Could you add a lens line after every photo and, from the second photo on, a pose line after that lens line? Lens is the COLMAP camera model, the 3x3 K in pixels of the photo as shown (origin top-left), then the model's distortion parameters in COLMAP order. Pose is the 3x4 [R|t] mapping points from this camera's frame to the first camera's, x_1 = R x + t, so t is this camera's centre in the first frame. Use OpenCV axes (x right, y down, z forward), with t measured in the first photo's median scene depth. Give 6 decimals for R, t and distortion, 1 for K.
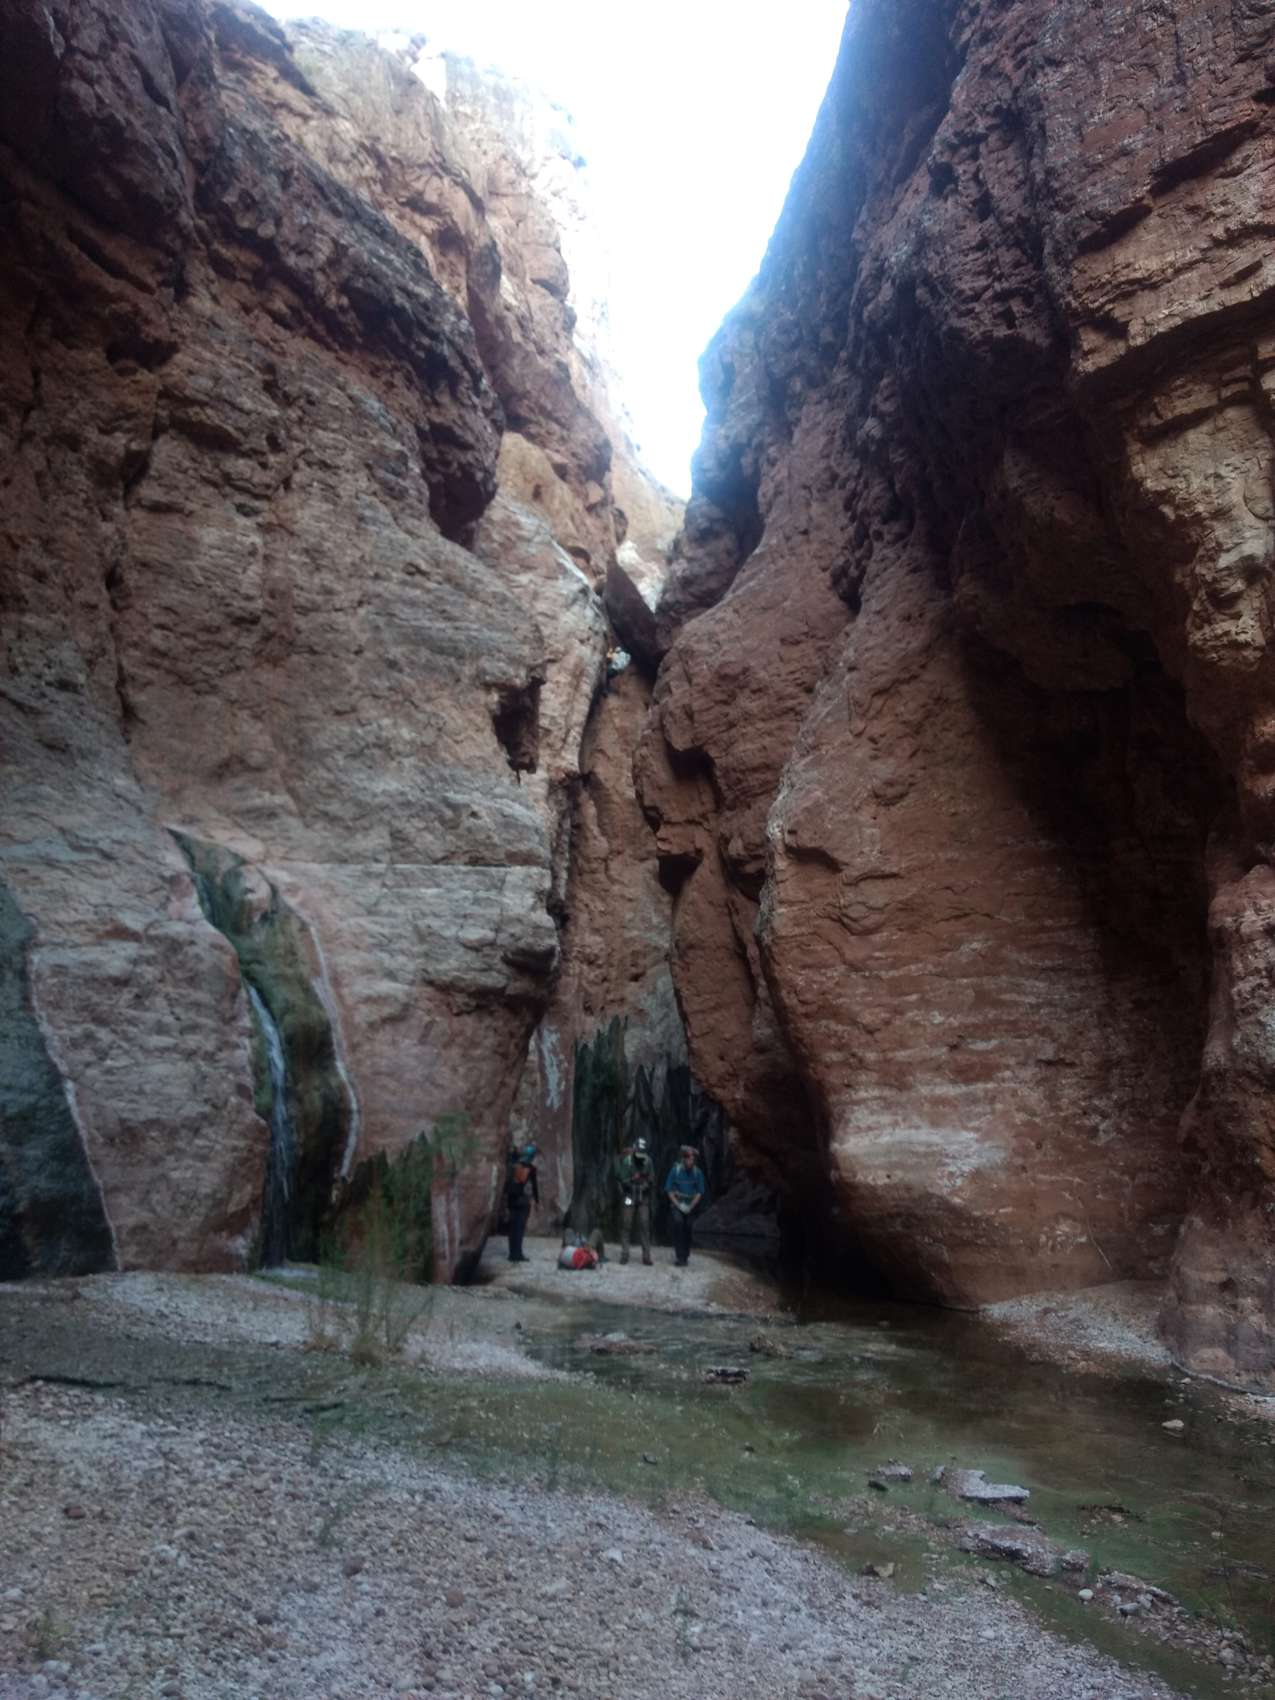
lens RADIAL K [[1366.7, 0, 674.9], [0, 1366.7, 819.5], [0, 0, 1]] dist [0.014104, -0.002100]
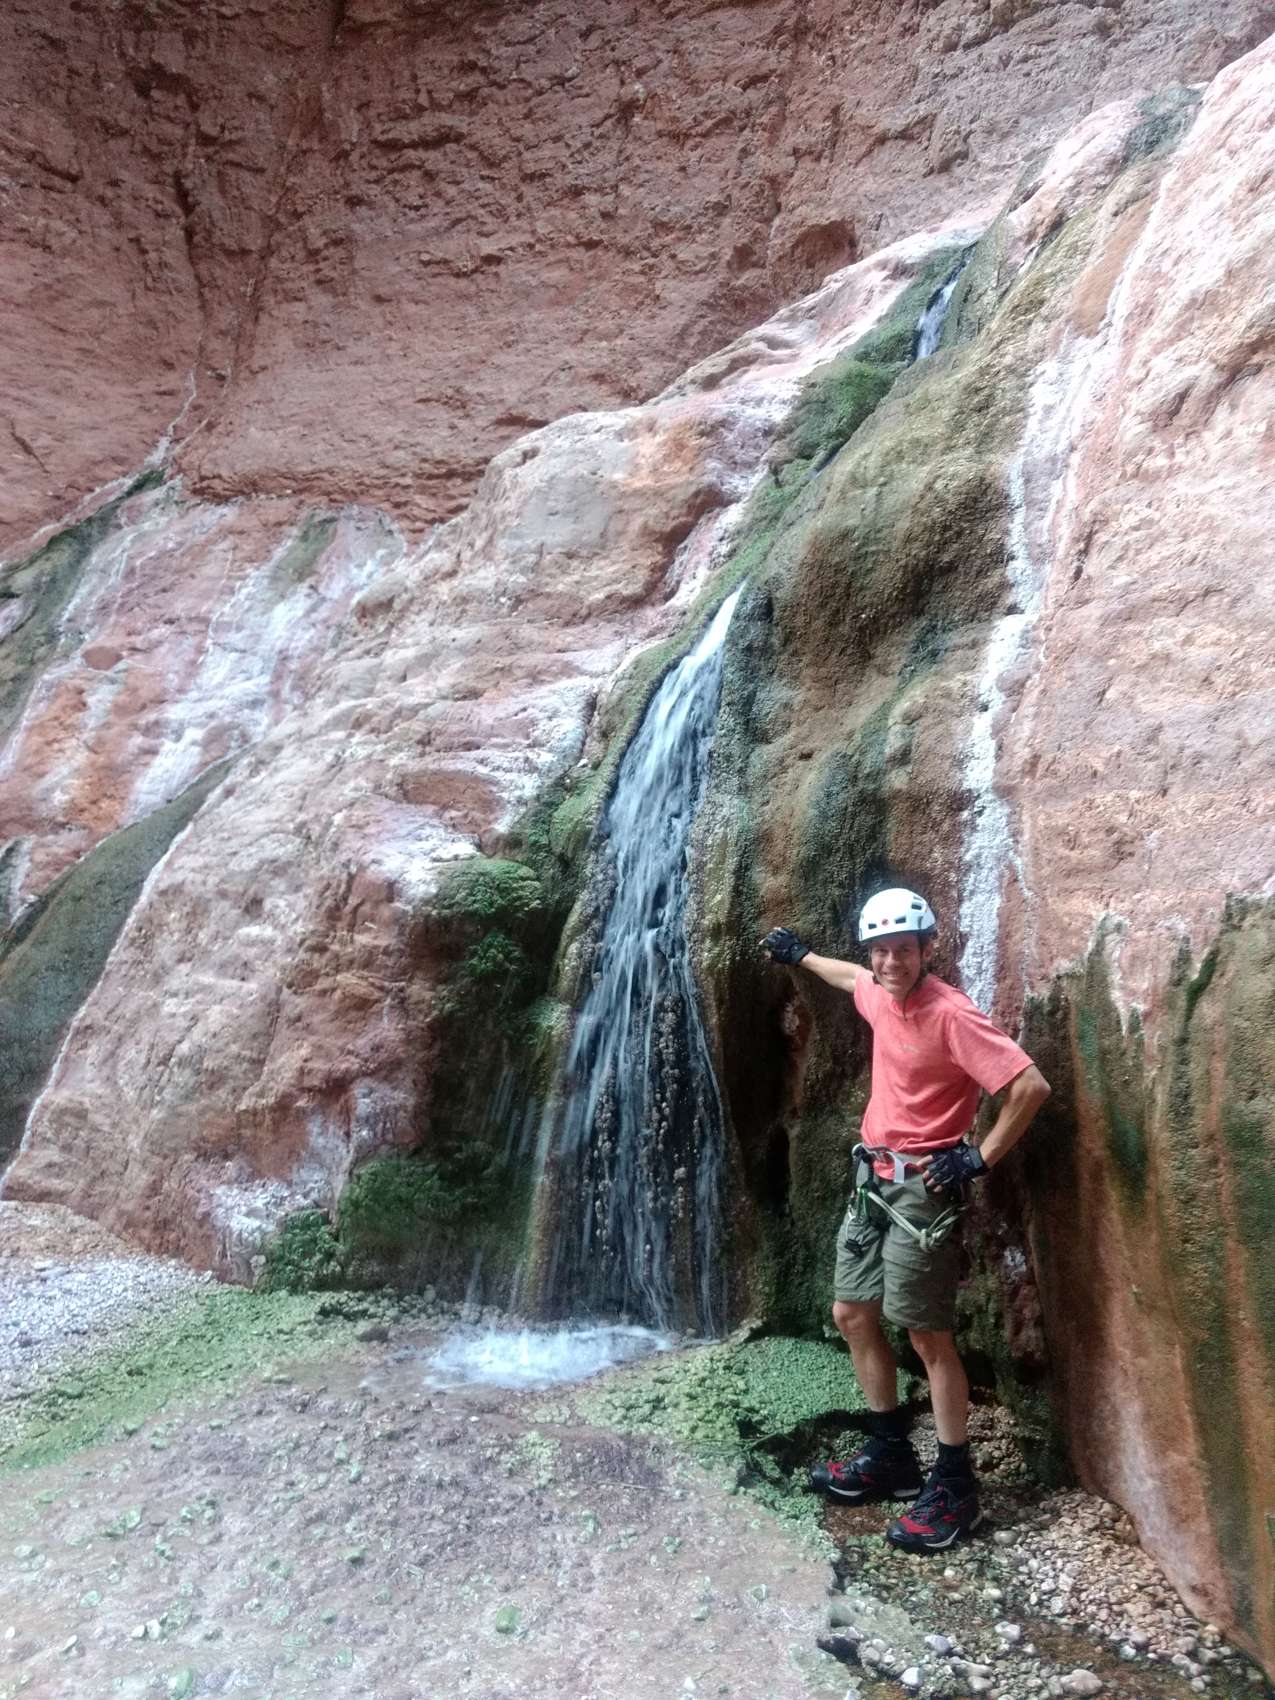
lens RADIAL K [[1336.1, 0, 653.4], [0, 1336.1, 853.6], [0, 0, 1]] dist [0.020630, -0.000699]
pose [[-0.239160, -0.103790, -0.965417, 0.005045], [0.209522, 0.965330, -0.155685, 0.236832], [0.948105, -0.239510, -0.209123, 0.948827]]
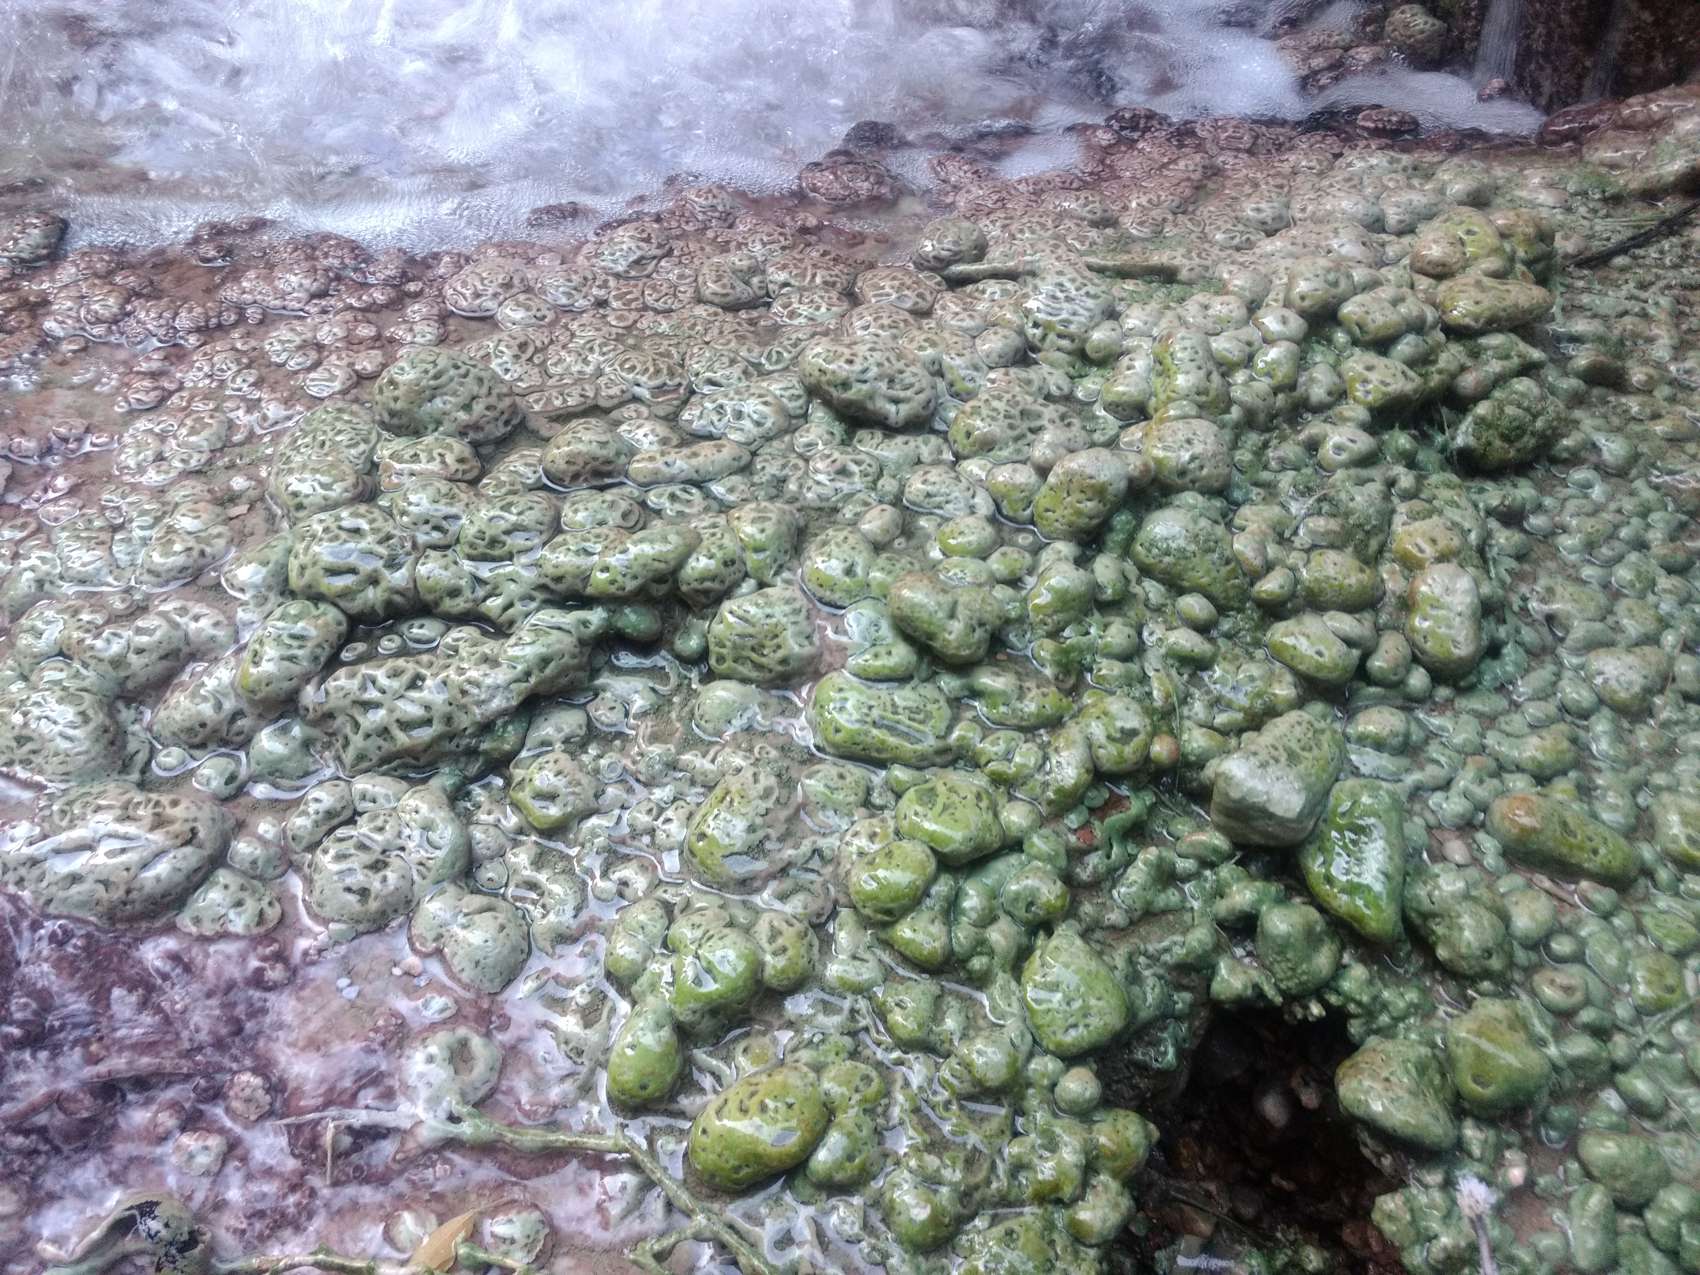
lens RADIAL K [[1404.5, 0, 848.8], [0, 1404.5, 617.1], [0, 0, 1]] dist [-0.034236, 0.150663]
pose [[-0.683096, 0.476543, -0.553432, -0.206598], [0.120834, 0.821087, 0.557867, 0.274508], [0.720263, 0.314203, -0.618464, 0.902165]]
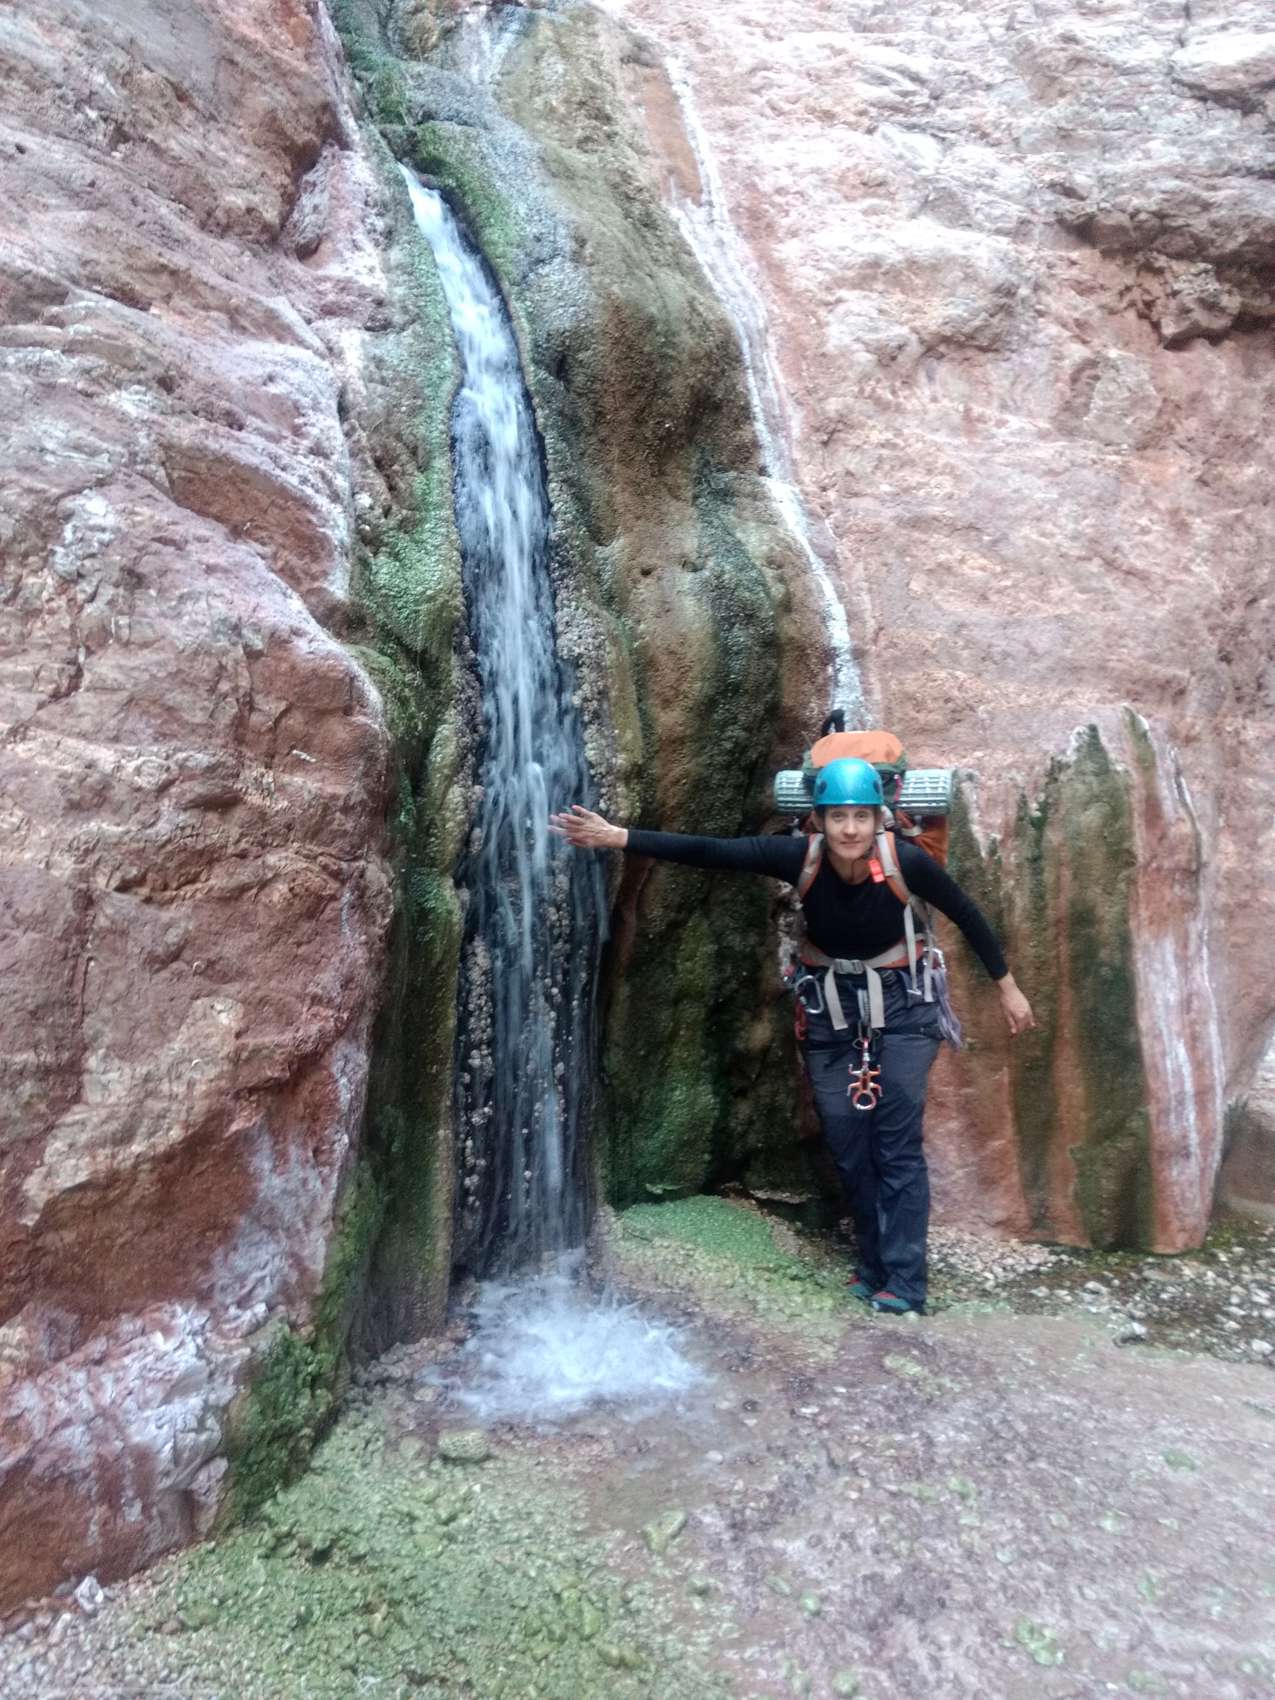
lens RADIAL K [[1328.5, 0, 651.5], [0, 1328.5, 854.3], [0, 0, 1]] dist [0.017587, 0.027756]
pose [[0.924161, 0.007880, -0.381923, -0.161945], [0.099288, 0.960472, 0.260068, 0.171934], [0.368875, -0.278265, 0.886848, 0.713745]]
